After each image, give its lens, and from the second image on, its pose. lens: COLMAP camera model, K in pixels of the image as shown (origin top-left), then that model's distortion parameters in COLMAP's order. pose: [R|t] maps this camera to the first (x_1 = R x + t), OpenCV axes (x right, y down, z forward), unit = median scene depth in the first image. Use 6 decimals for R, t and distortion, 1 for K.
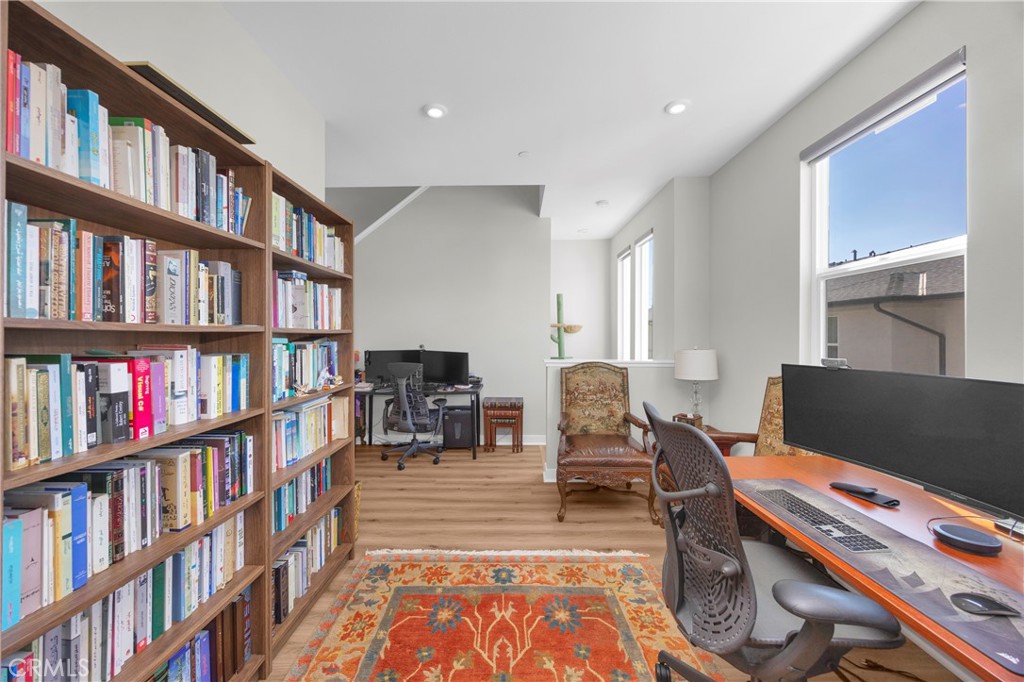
lens RADIAL K [[386.1, 0, 510.5], [0, 386.1, 339.3], [0, 0, 1]] dist [0.002446, 0.000079]
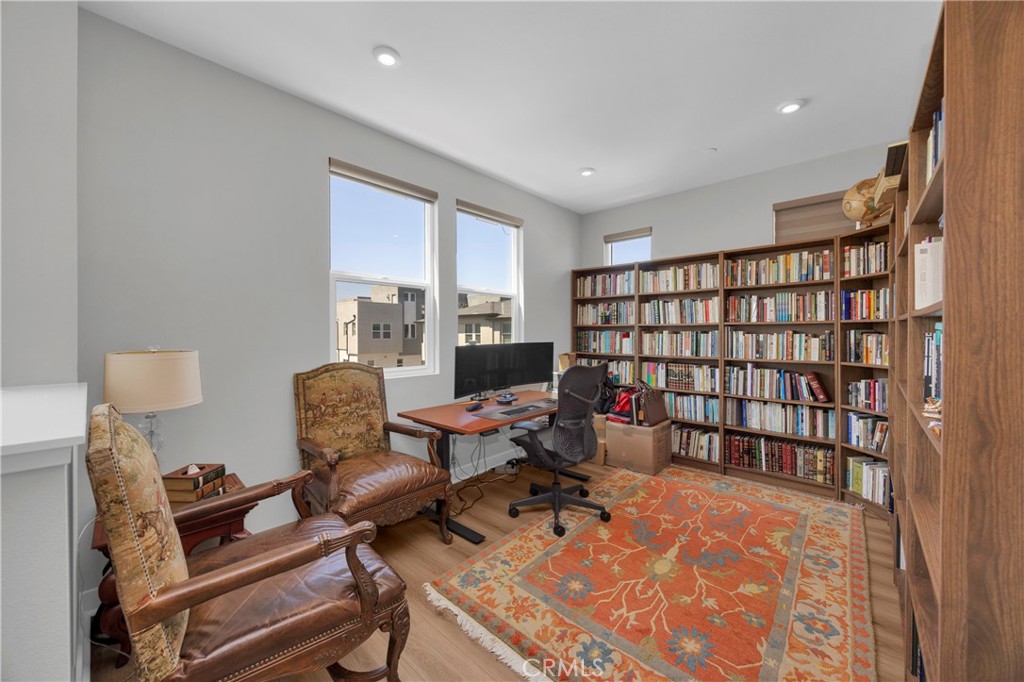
lens RADIAL K [[386.1, 0, 507.7], [0, 386.1, 338.6], [0, 0, 1]] dist [0.002446, 0.000079]
pose [[-0.750424, -0.000338, 0.660956, -0.426626], [0.004338, 0.999976, 0.005436, 0.017992], [-0.660942, 0.006947, -0.750405, 1.883879]]
